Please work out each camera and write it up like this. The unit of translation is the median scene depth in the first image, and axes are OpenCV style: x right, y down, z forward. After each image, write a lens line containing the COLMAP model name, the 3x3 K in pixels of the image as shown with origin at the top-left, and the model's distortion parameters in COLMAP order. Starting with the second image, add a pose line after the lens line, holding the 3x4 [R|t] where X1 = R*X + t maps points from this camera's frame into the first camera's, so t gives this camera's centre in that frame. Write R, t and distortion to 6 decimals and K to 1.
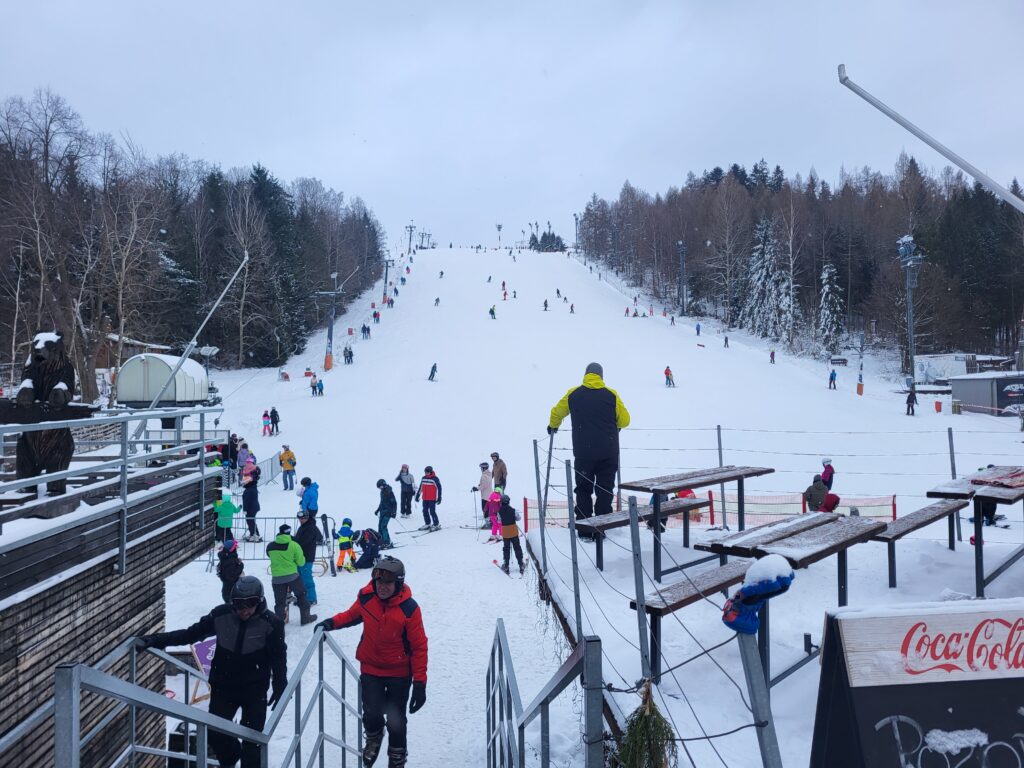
lens RADIAL K [[778.3, 0, 535.7], [0, 778.3, 380.6], [0, 0, 1]] dist [0.054493, -0.036446]
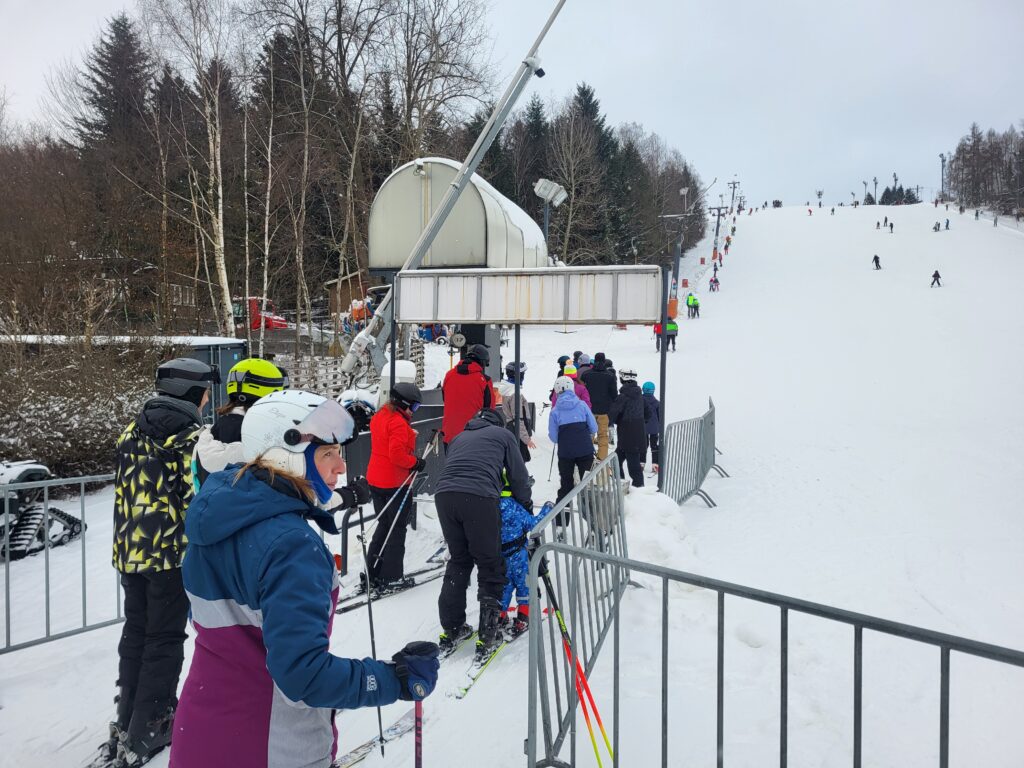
lens RADIAL K [[778.3, 0, 520.3], [0, 778.3, 388.0], [0, 0, 1]] dist [0.054493, -0.036446]
pose [[0.924138, 0.022552, -0.381393, -0.079865], [-0.013071, 0.999538, 0.027432, 0.023645], [0.381835, -0.020366, 0.924006, 0.176843]]
